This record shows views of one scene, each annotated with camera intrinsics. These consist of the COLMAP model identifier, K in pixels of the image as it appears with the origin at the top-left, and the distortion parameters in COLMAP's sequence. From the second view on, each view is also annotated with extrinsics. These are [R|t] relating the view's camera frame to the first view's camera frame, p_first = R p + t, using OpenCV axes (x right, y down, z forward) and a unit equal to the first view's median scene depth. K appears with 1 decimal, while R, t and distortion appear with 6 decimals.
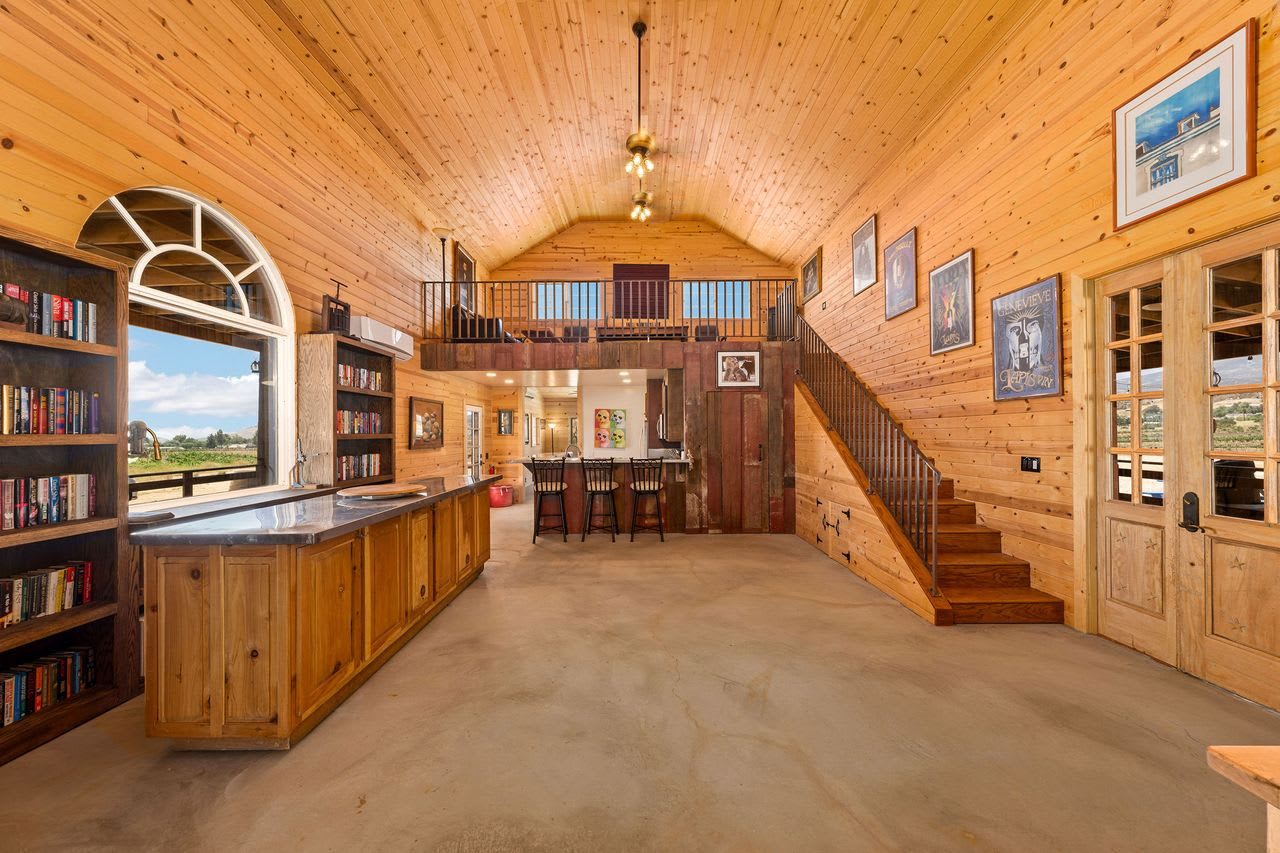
lens RADIAL K [[435.7, 0, 638.2], [0, 435.7, 430.7], [0, 0, 1]] dist [-0.002122, 0.000027]
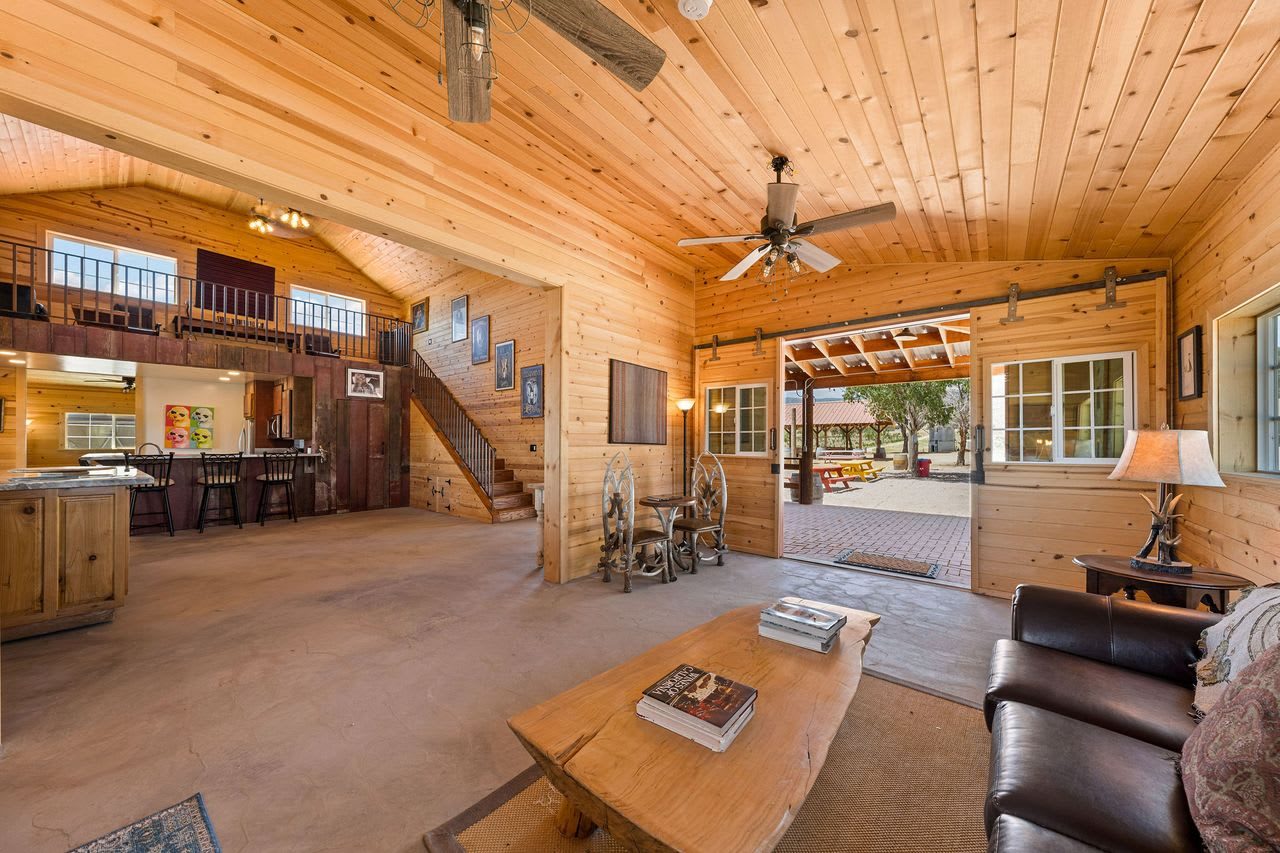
lens RADIAL K [[435.7, 0, 638.4], [0, 435.7, 436.8], [0, 0, 1]] dist [-0.002122, 0.000027]
pose [[0.631940, 0.016572, 0.774840, -0.257333], [-0.010105, 0.999863, -0.013144, 0.025472], [-0.774951, 0.000476, 0.632021, -0.443754]]
